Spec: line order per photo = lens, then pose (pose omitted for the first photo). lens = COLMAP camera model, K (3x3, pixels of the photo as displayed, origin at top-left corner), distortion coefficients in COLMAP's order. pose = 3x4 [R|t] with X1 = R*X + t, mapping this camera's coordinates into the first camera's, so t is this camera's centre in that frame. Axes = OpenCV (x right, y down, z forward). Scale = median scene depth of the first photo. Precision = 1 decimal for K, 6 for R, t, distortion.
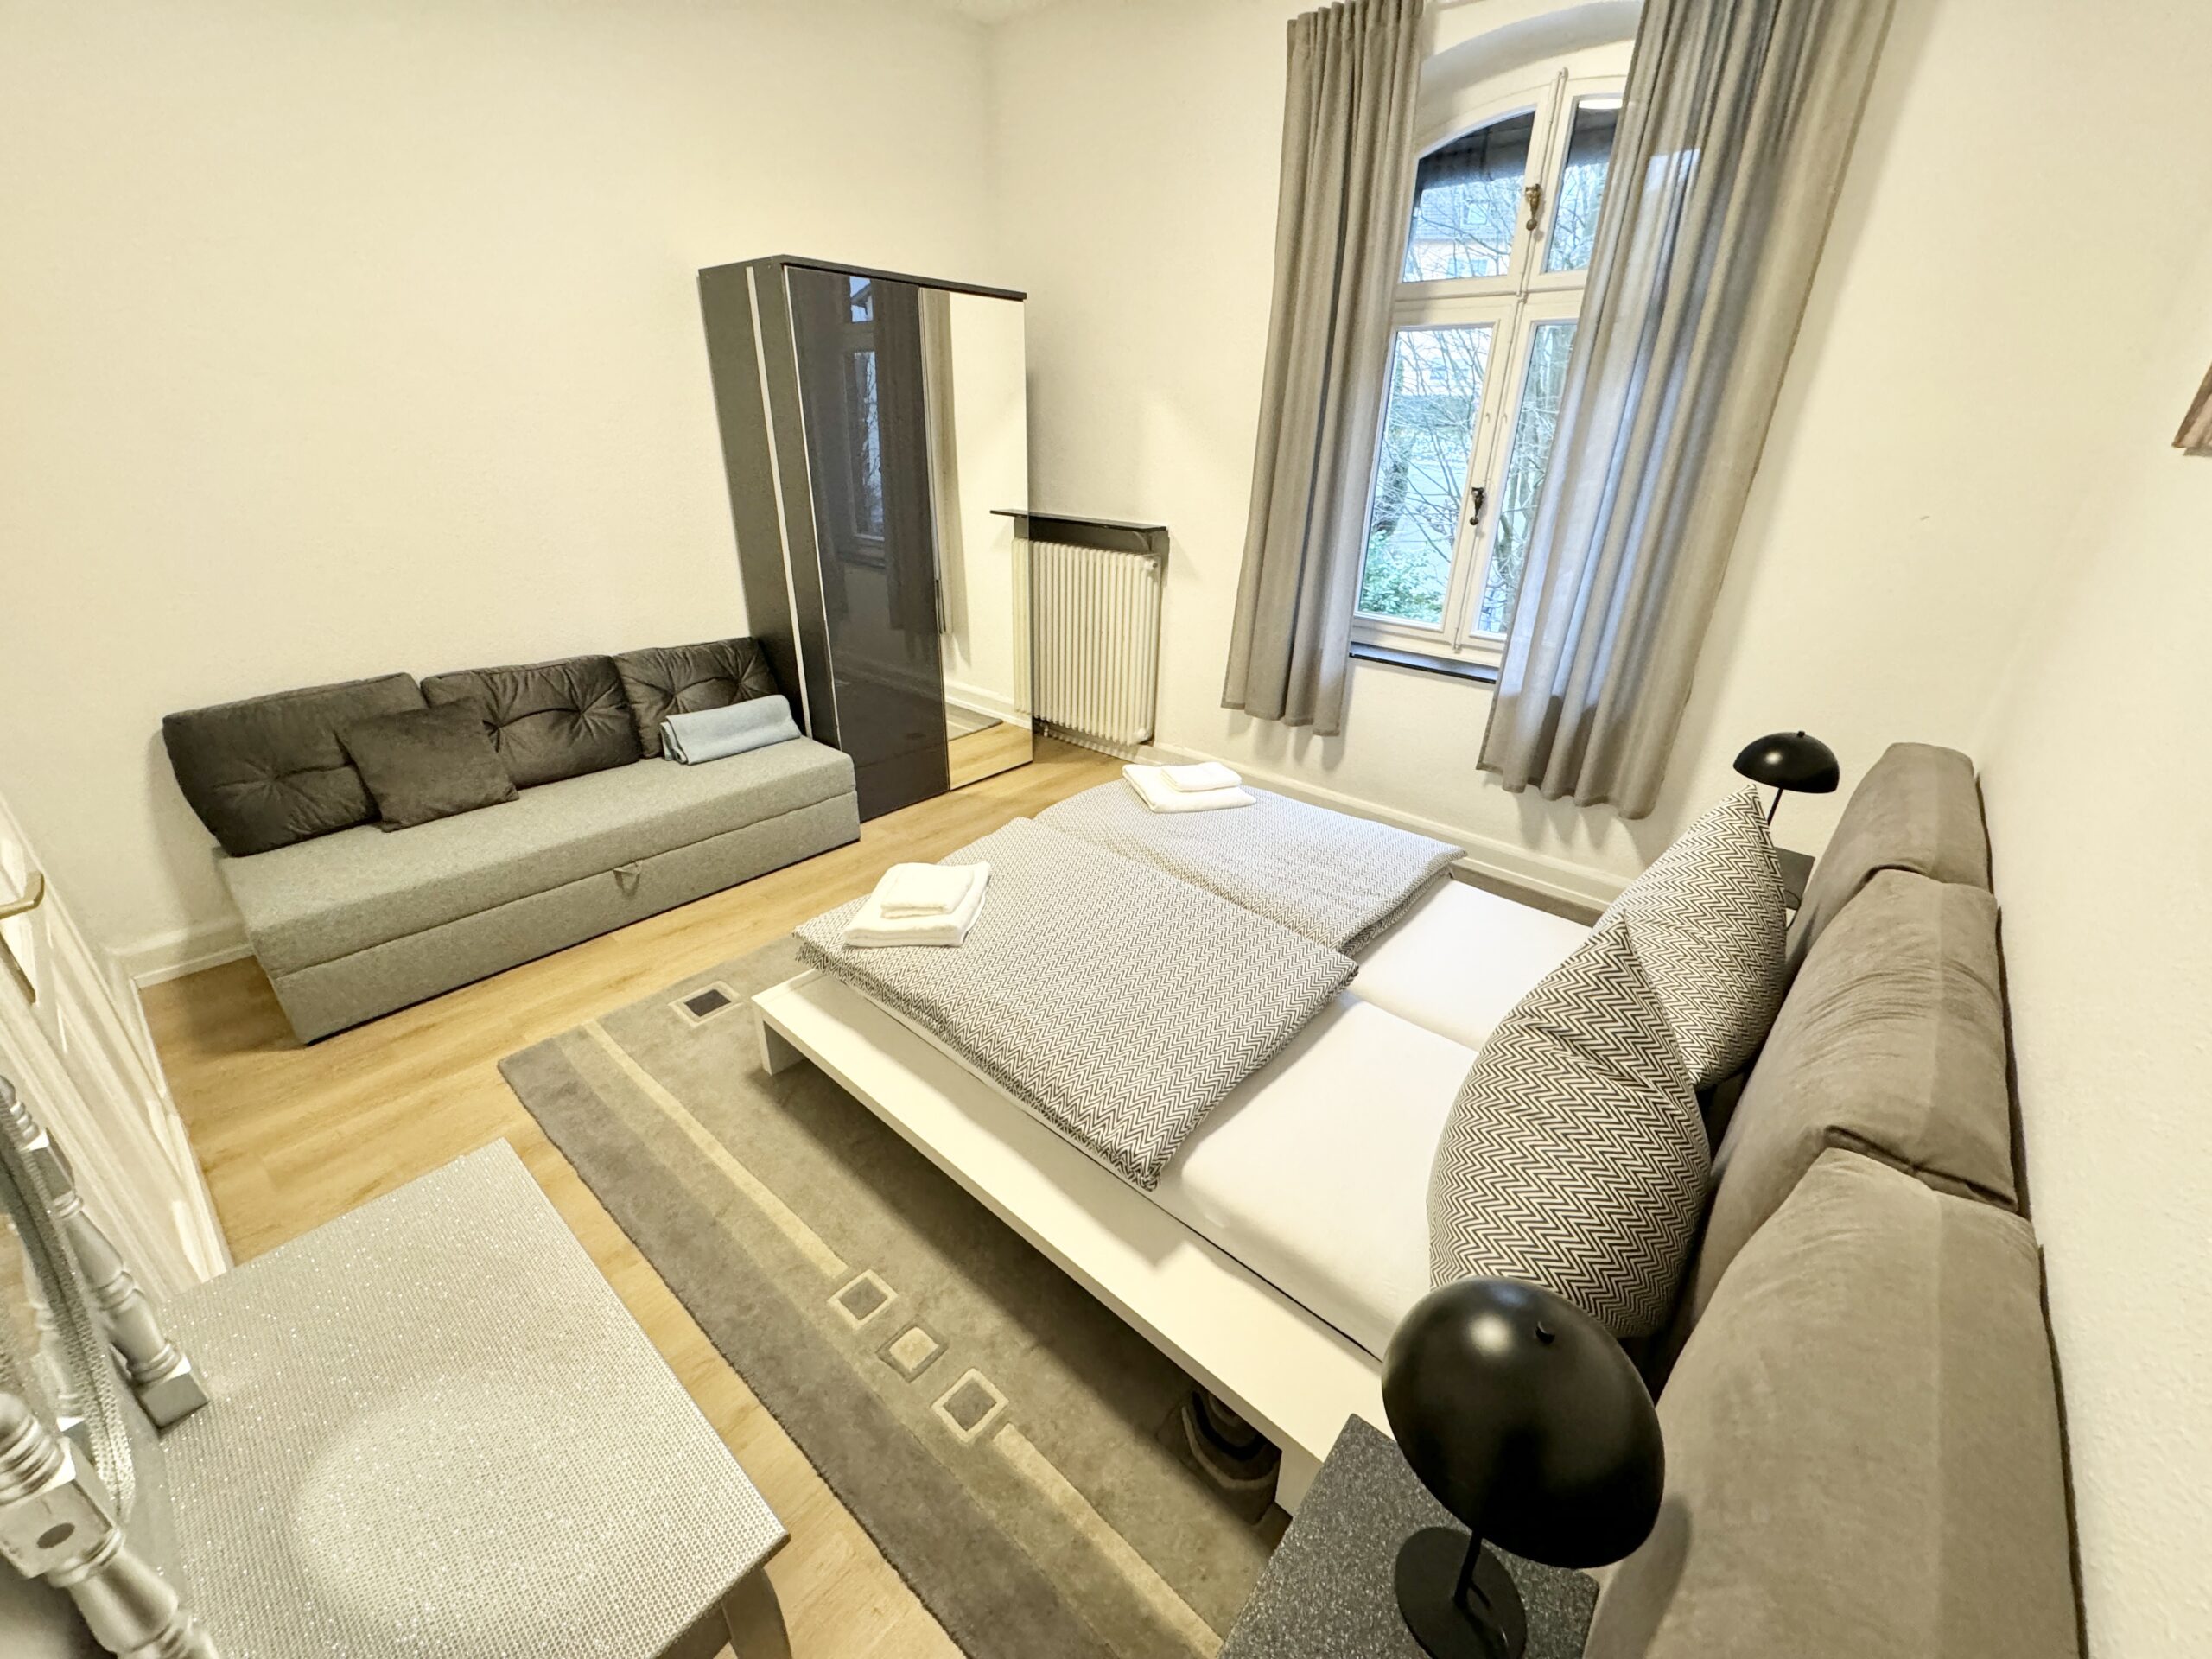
lens RADIAL K [[878.4, 0, 1105.7], [0, 878.4, 824.0], [0, 0, 1]] dist [-0.013183, 0.004557]
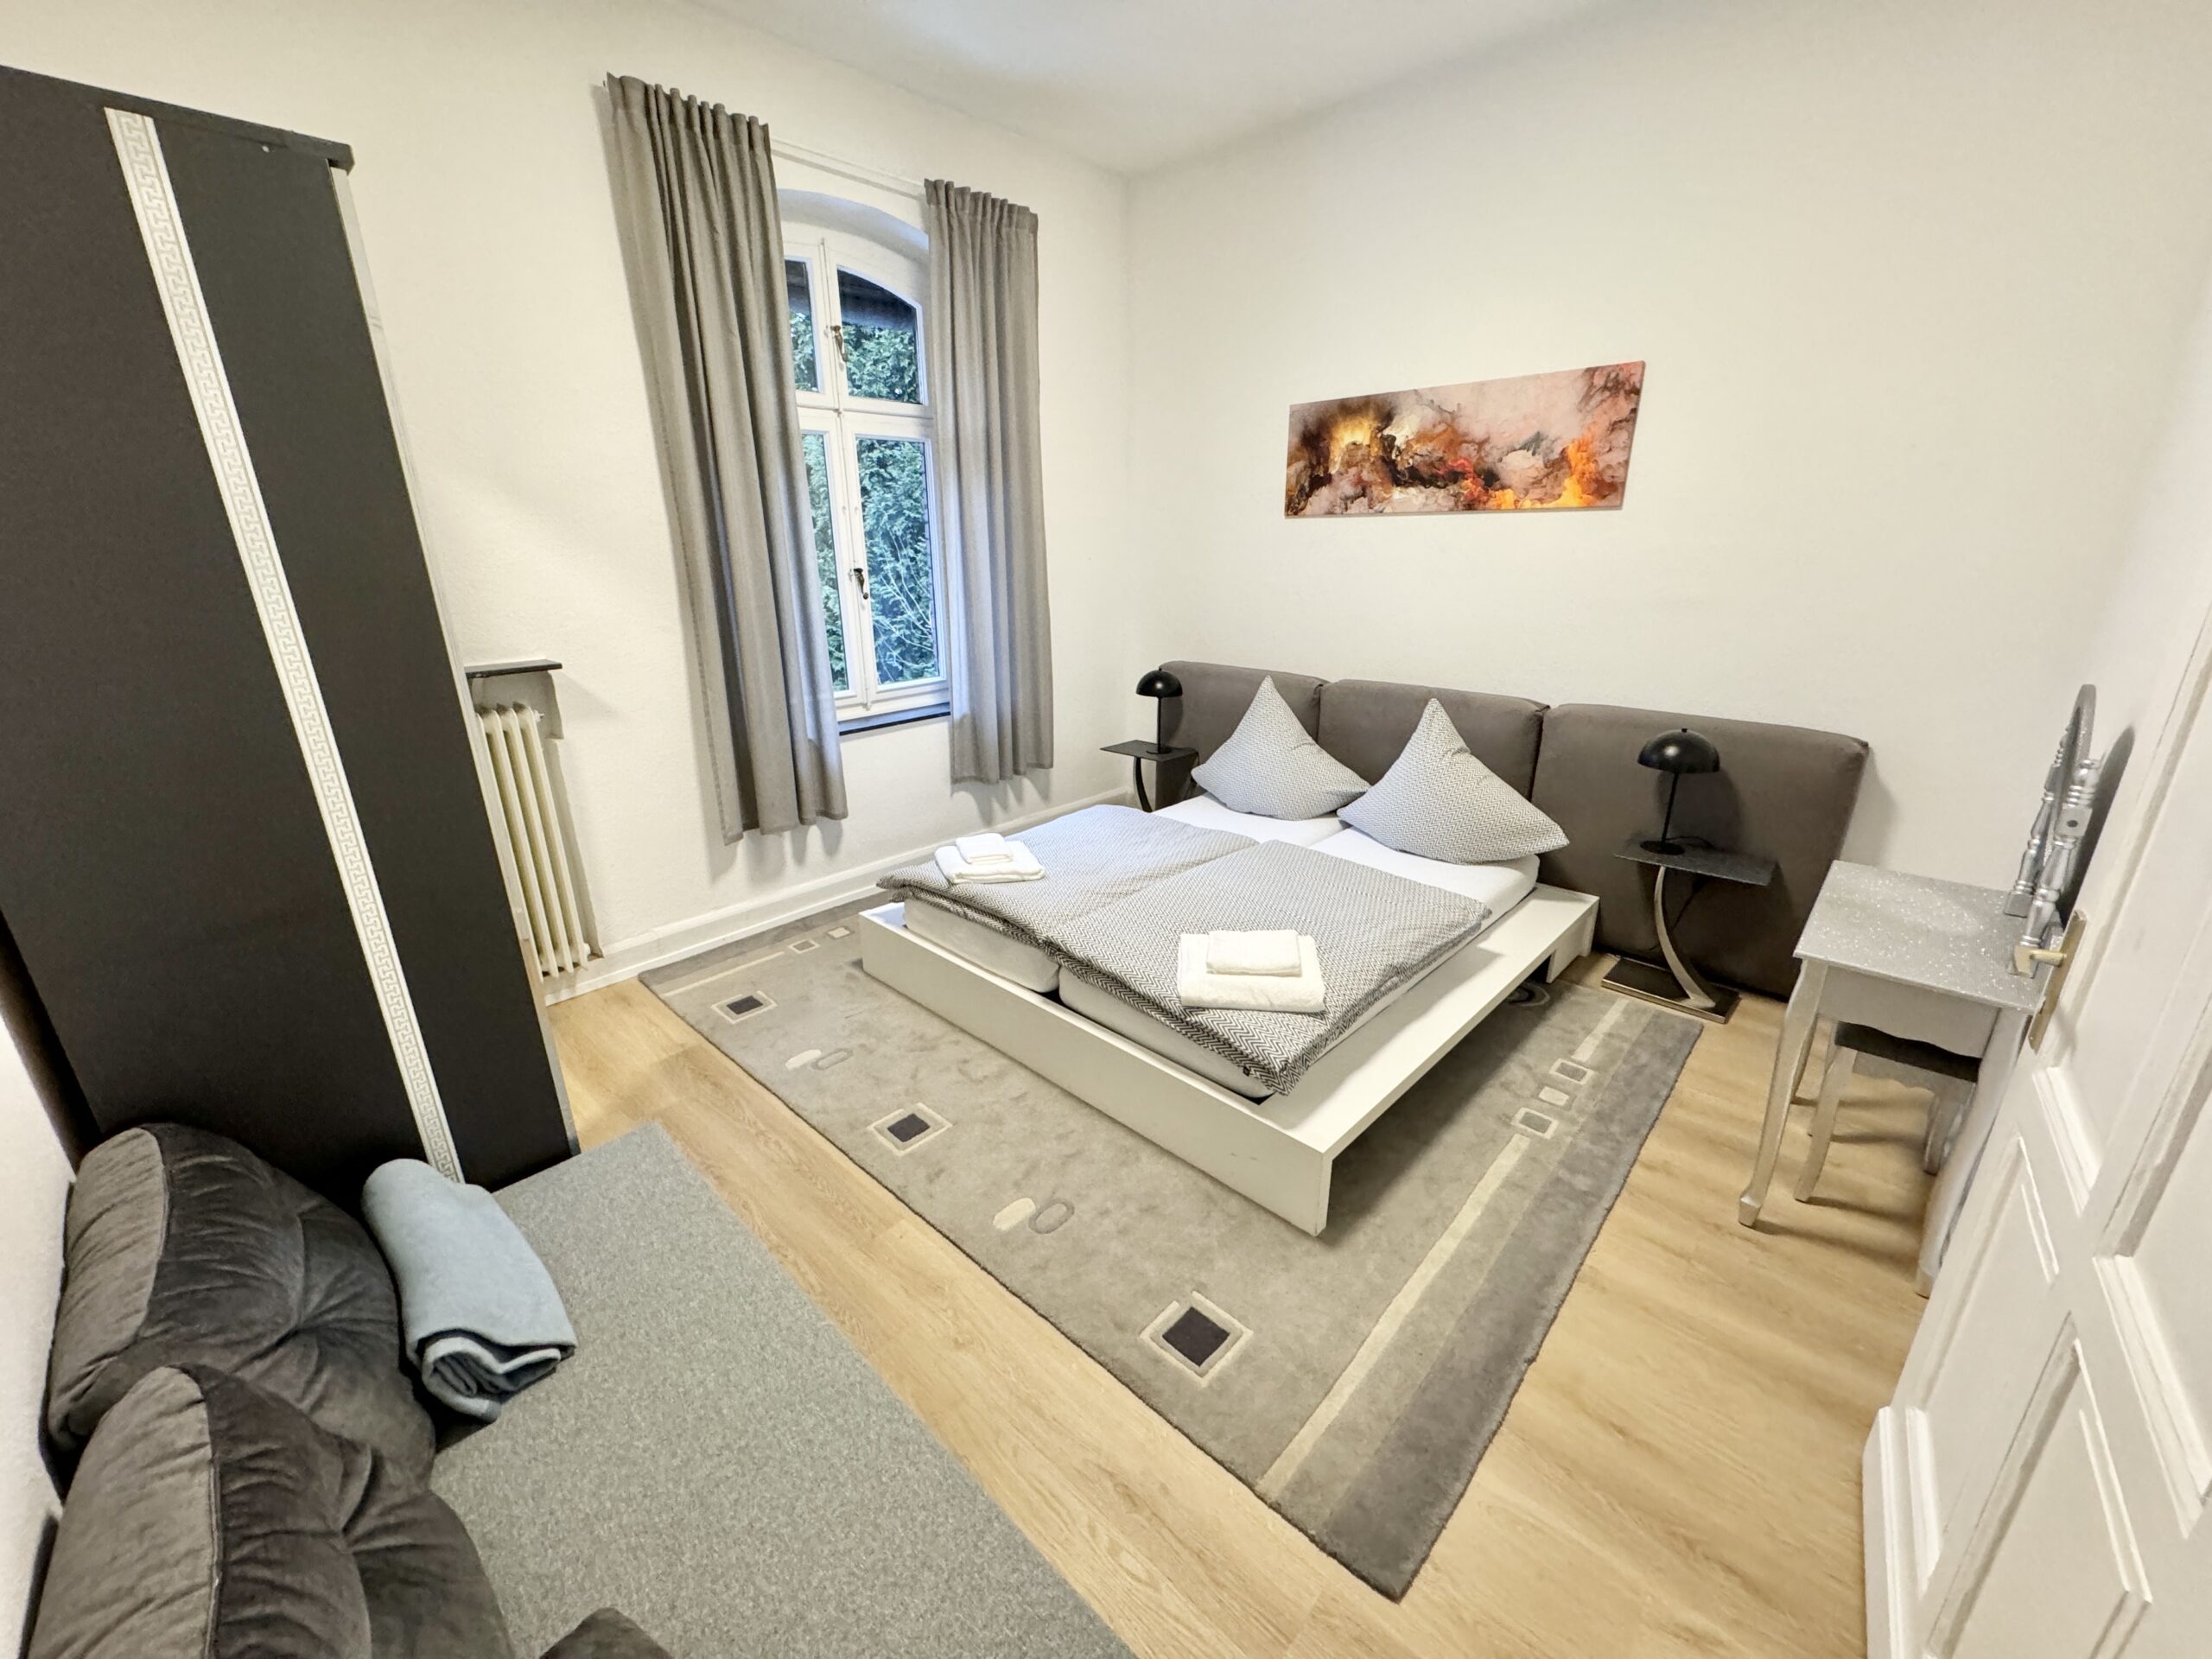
lens RADIAL K [[878.4, 0, 1105.7], [0, 878.4, 824.0], [0, 0, 1]] dist [-0.013183, 0.004557]
pose [[0.045608, -0.336581, 0.940549, -0.963258], [0.433097, 0.855102, 0.285002, -0.356779], [-0.900192, 0.394351, 0.184772, 0.786299]]
